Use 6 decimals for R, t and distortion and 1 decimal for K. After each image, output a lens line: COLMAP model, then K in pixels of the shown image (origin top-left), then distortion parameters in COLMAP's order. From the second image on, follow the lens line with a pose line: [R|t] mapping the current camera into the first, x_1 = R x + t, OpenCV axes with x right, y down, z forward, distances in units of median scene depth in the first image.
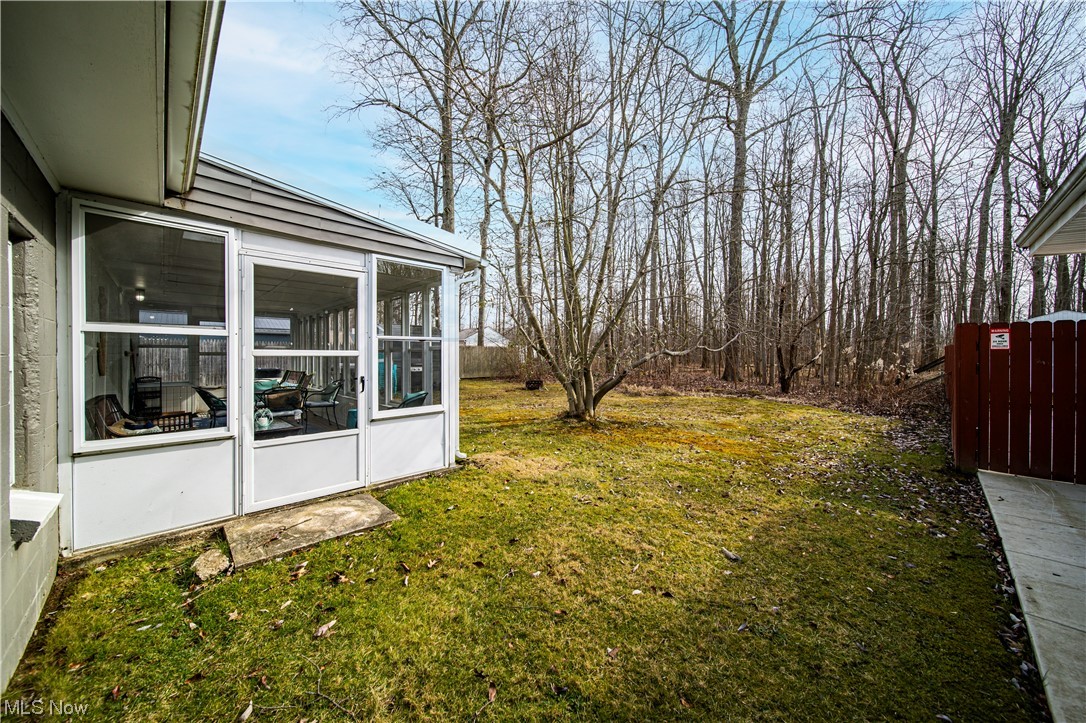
lens RADIAL K [[377.8, 0, 542.4], [0, 377.8, 357.5], [0, 0, 1]] dist [-0.002690, -0.000362]
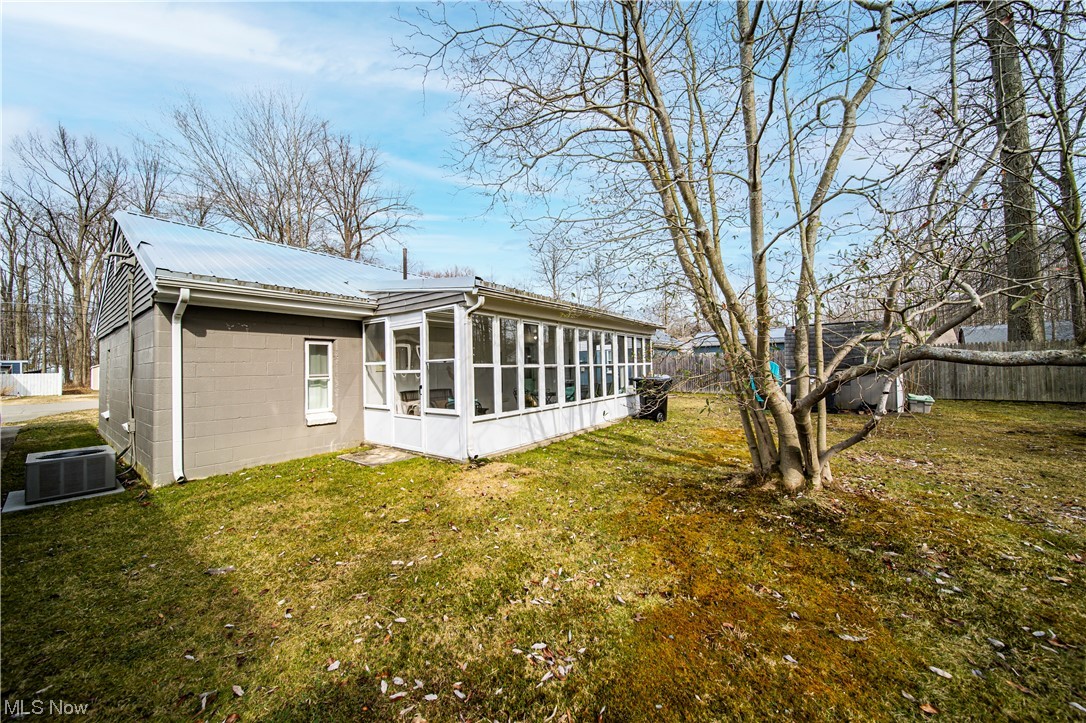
lens RADIAL K [[382.7, 0, 546.1], [0, 382.7, 349.3], [0, 0, 1]] dist [-0.002833, -0.000372]
pose [[0.146693, -0.046294, -0.988098, 1.282172], [0.020800, 0.998828, -0.043709, -0.023612], [0.988963, -0.014141, 0.147484, 1.309242]]
